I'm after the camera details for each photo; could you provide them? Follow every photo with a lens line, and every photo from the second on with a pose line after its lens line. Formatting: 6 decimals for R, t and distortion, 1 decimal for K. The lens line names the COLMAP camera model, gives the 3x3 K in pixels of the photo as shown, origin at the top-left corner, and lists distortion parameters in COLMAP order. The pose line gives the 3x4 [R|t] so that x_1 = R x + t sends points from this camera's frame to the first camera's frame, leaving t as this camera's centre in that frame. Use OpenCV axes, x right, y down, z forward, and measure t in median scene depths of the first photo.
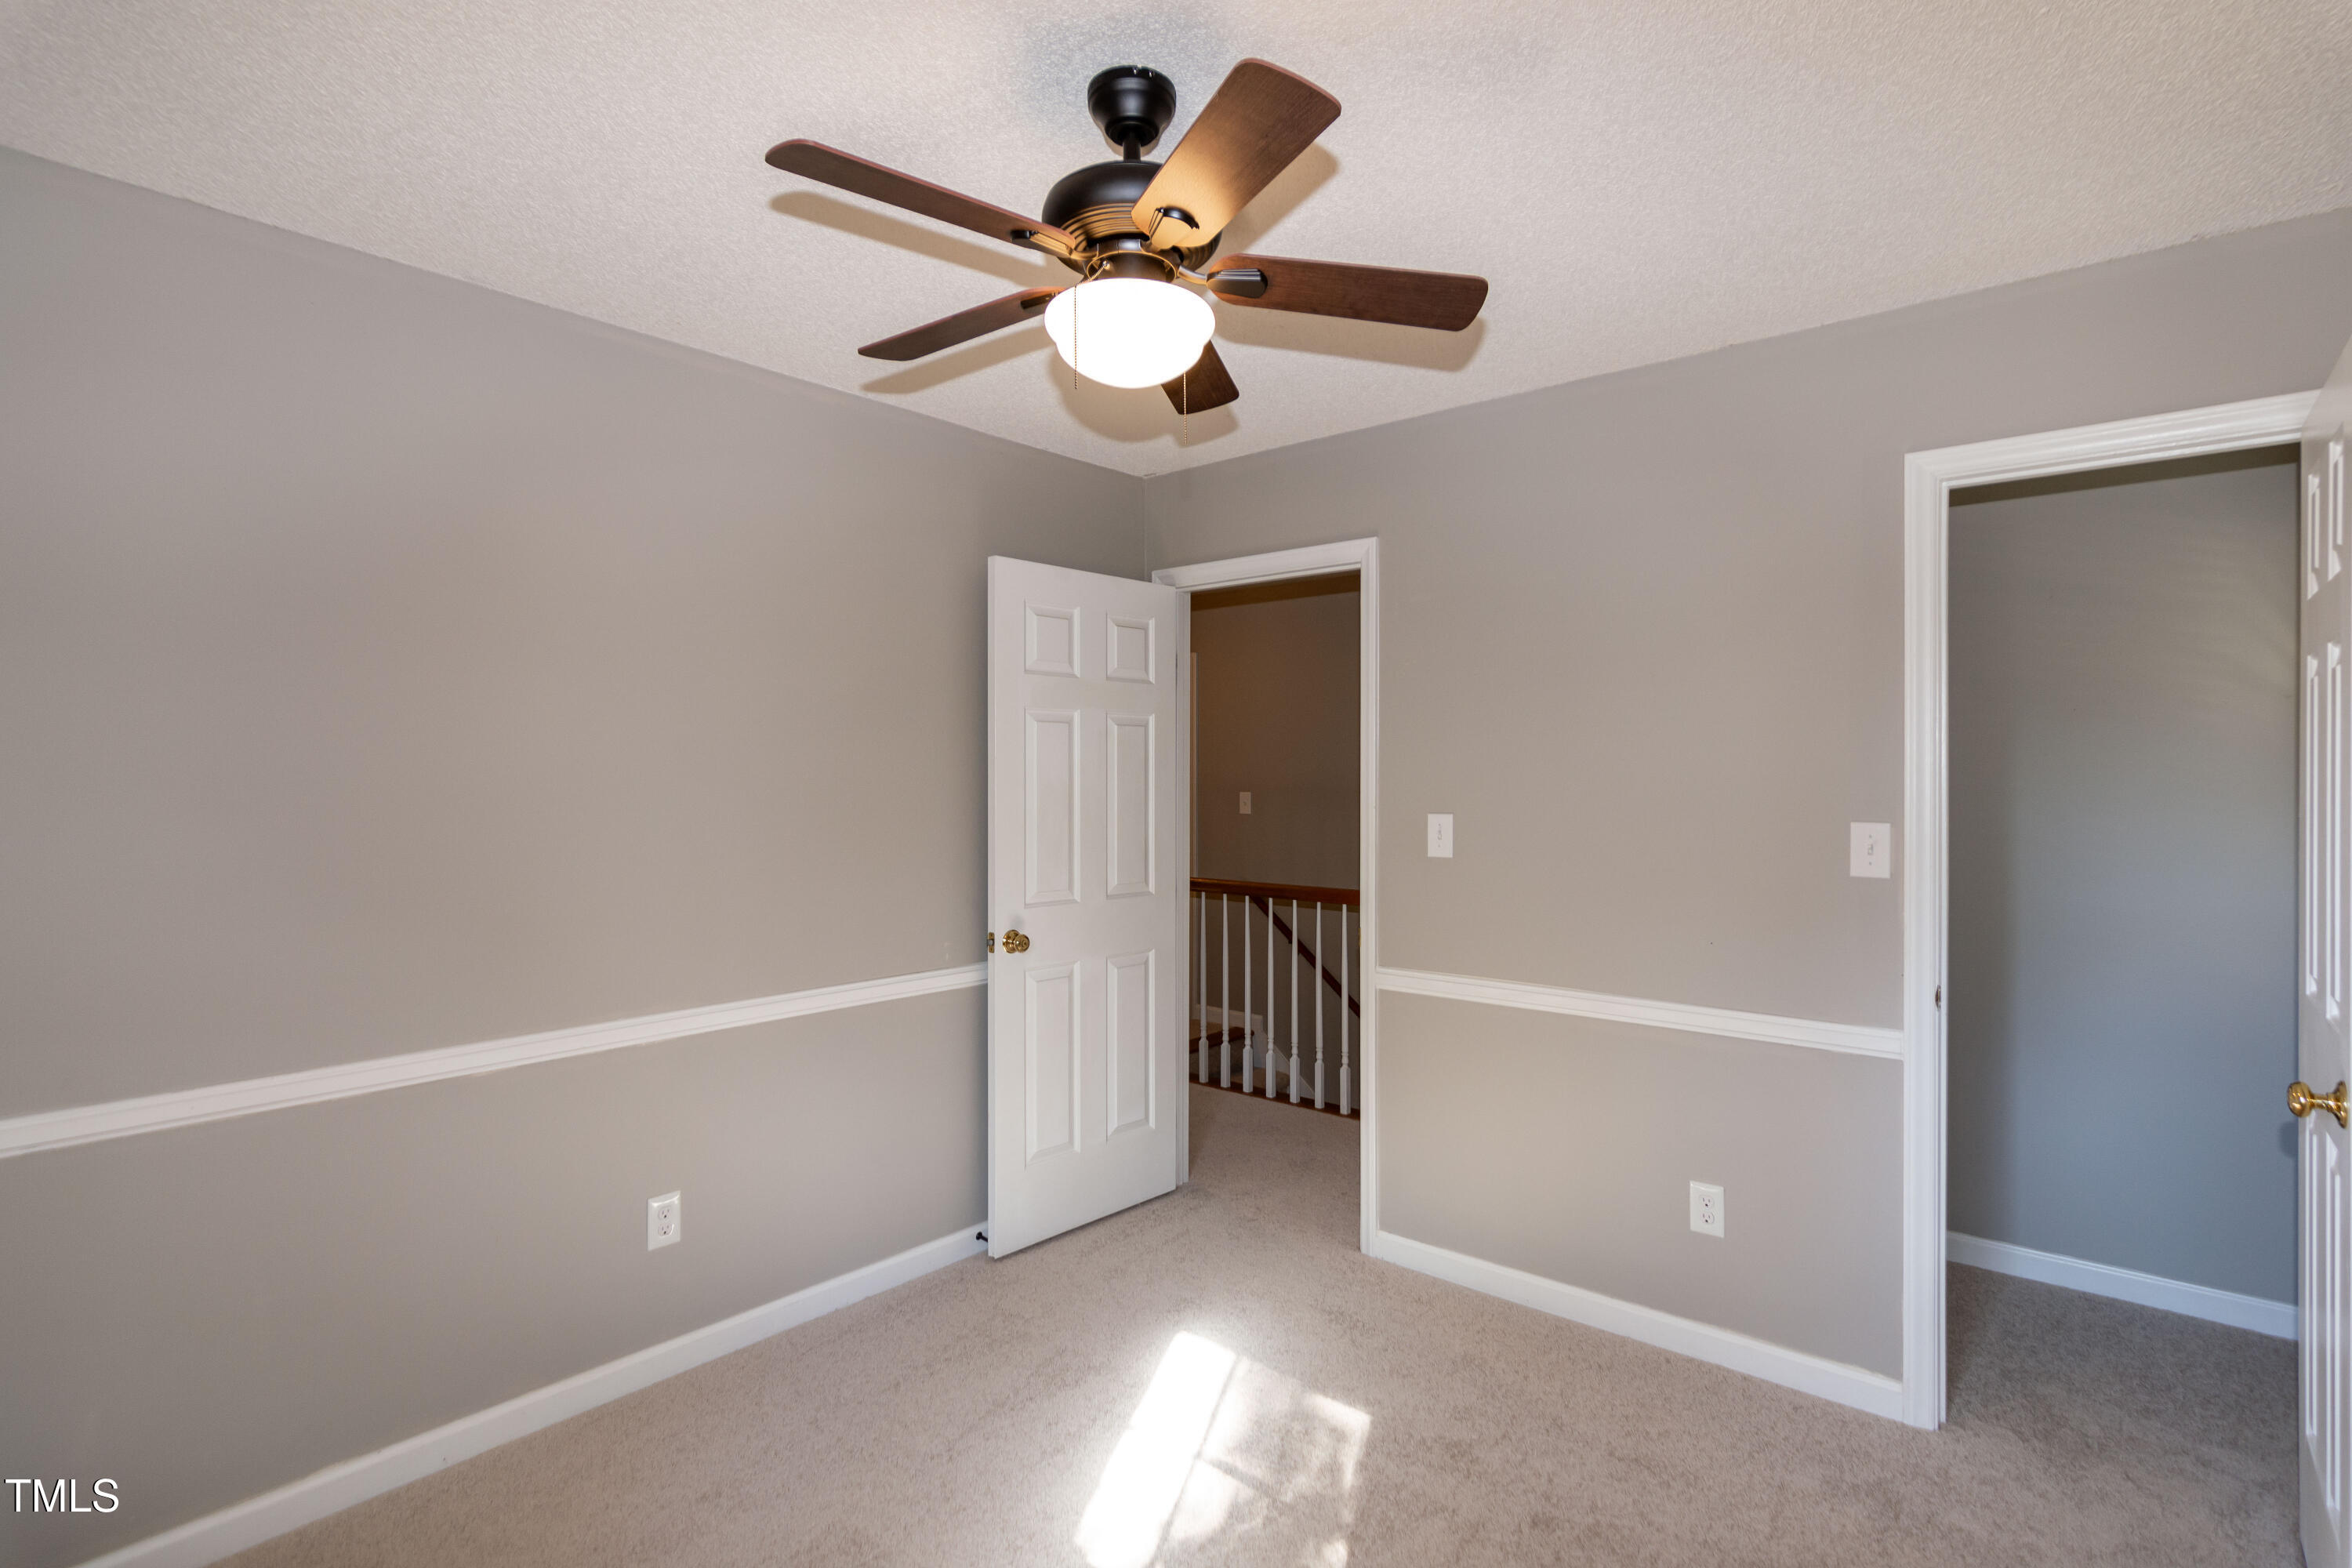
lens RADIAL K [[1124.5, 0, 1187.0], [0, 1124.5, 769.3], [0, 0, 1]] dist [-0.000015, 0.000450]
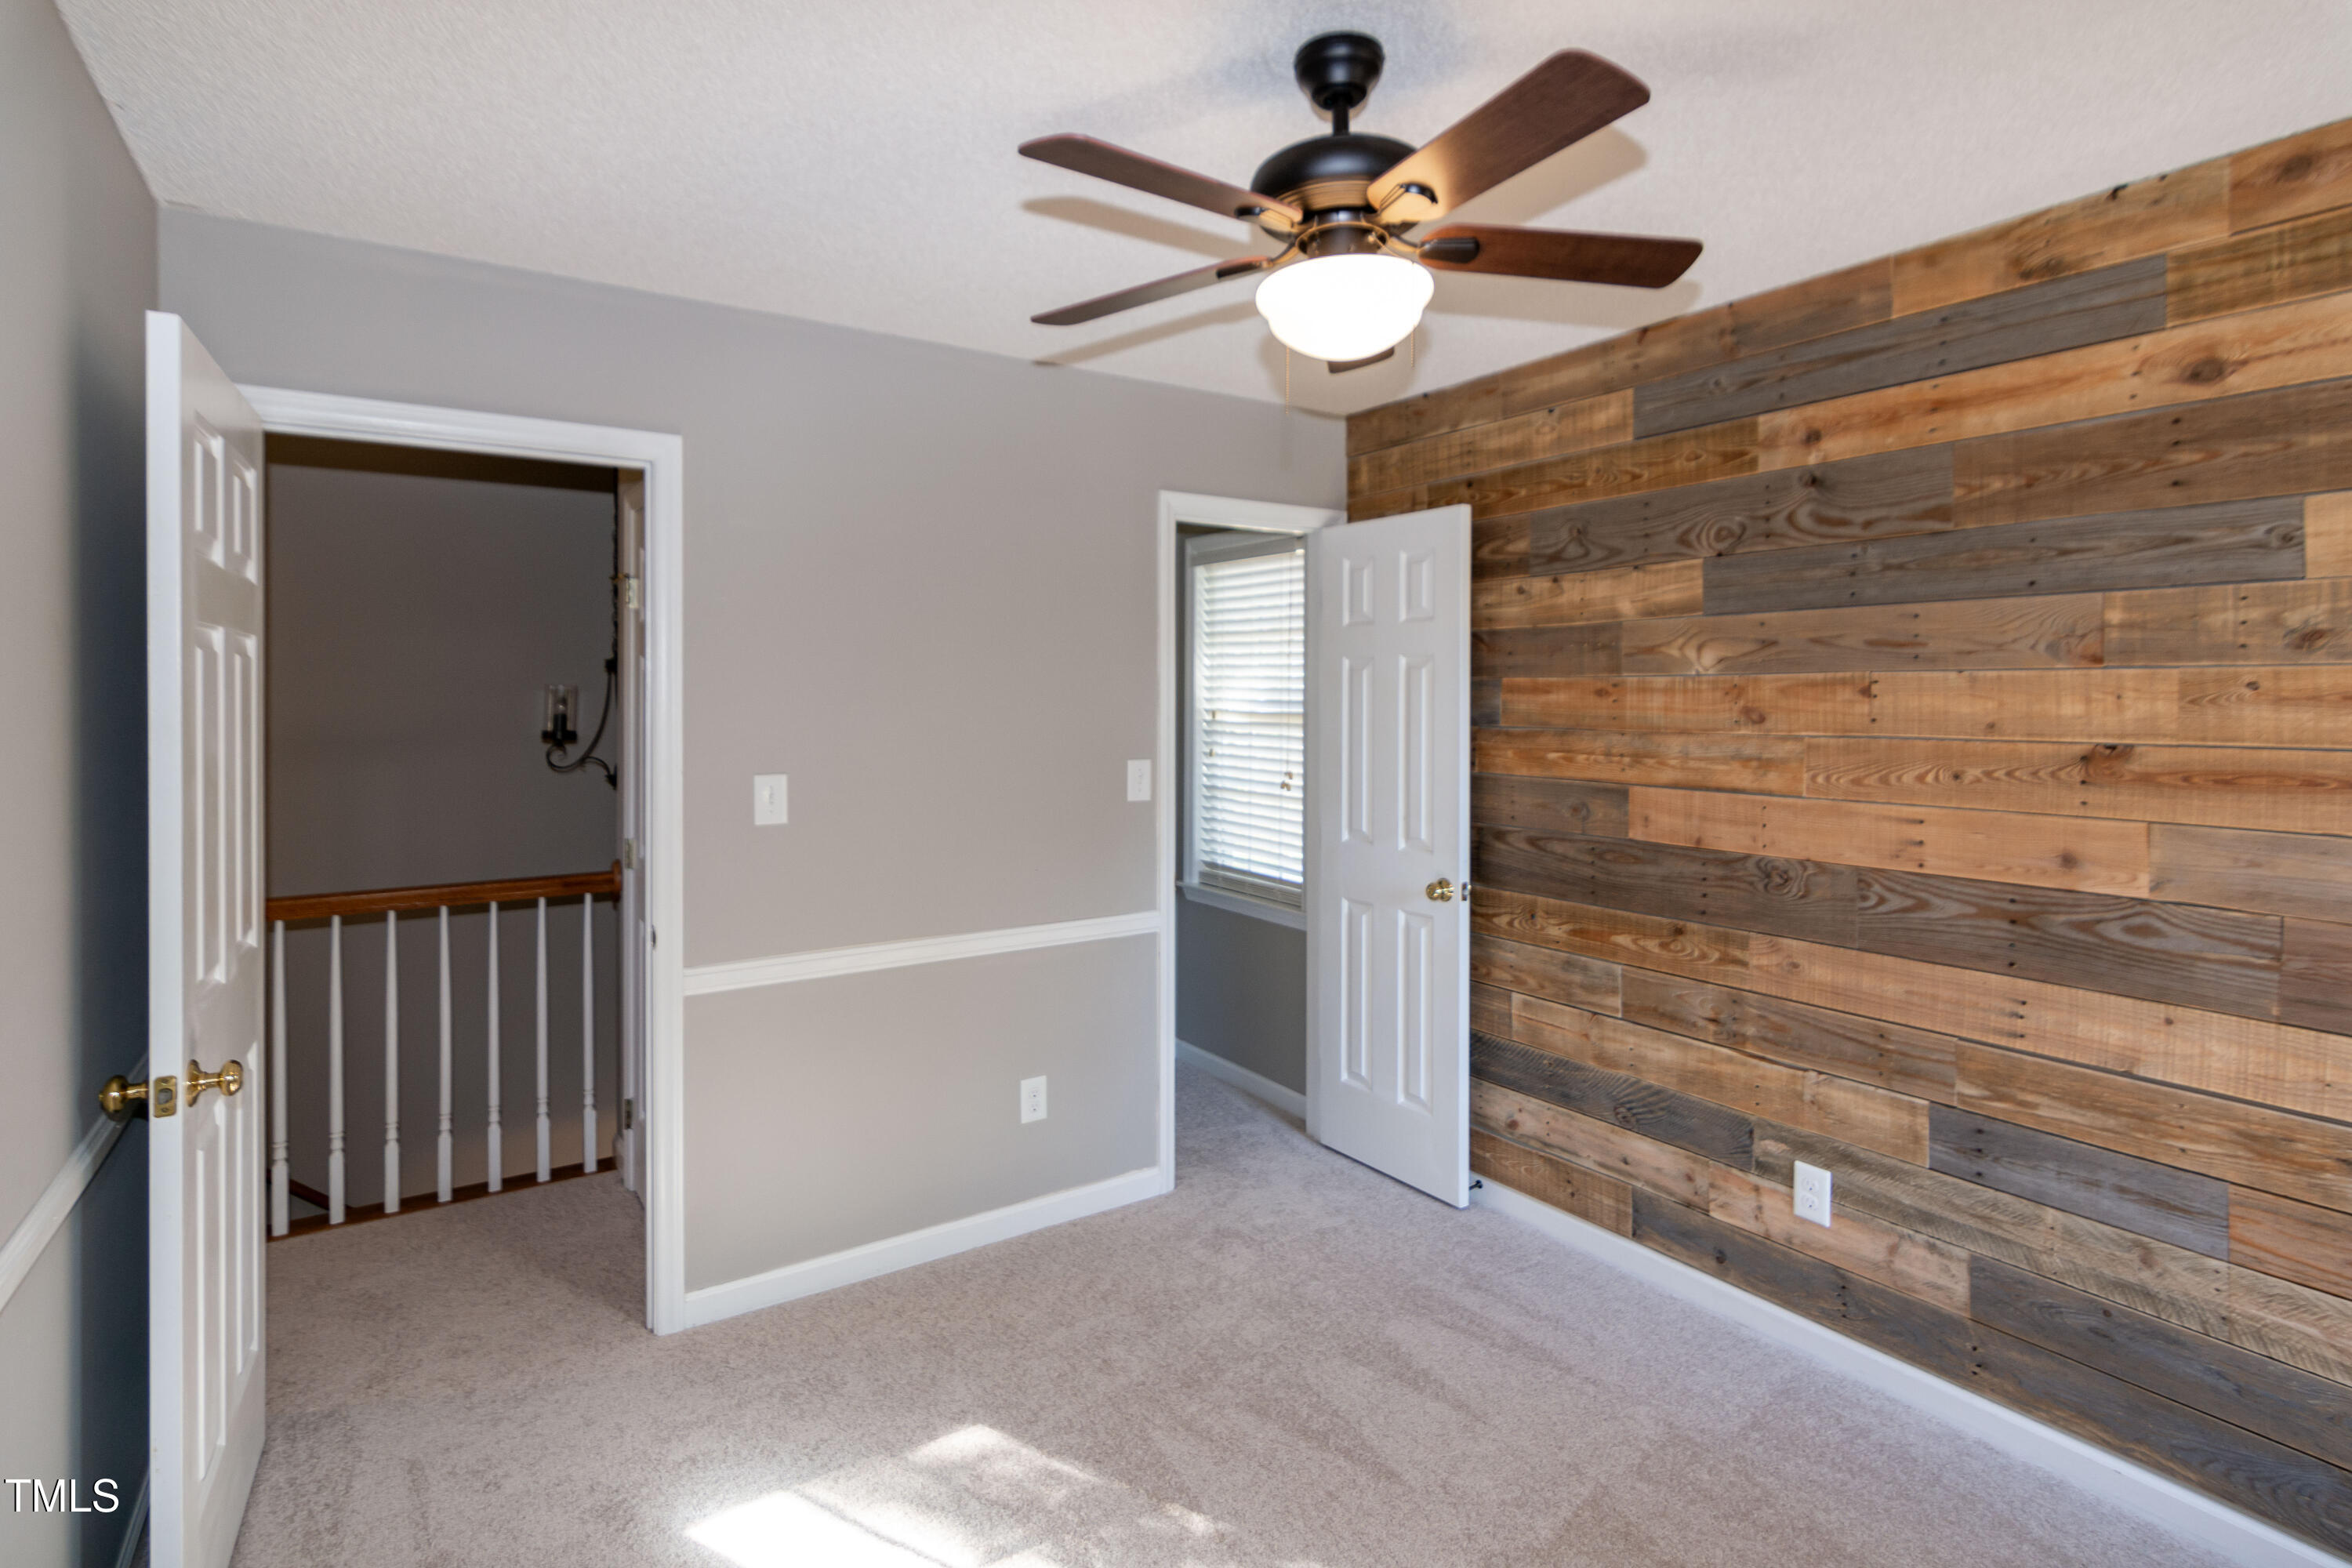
lens RADIAL K [[1169.0, 0, 1182.0], [0, 1169.0, 695.7], [0, 0, 1]] dist [-0.000728, 0.000132]
pose [[0.281019, -0.002392, 0.959699, -0.708548], [-0.005084, 0.999979, 0.003981, -0.034701], [-0.959689, -0.005998, 0.281001, 0.560623]]
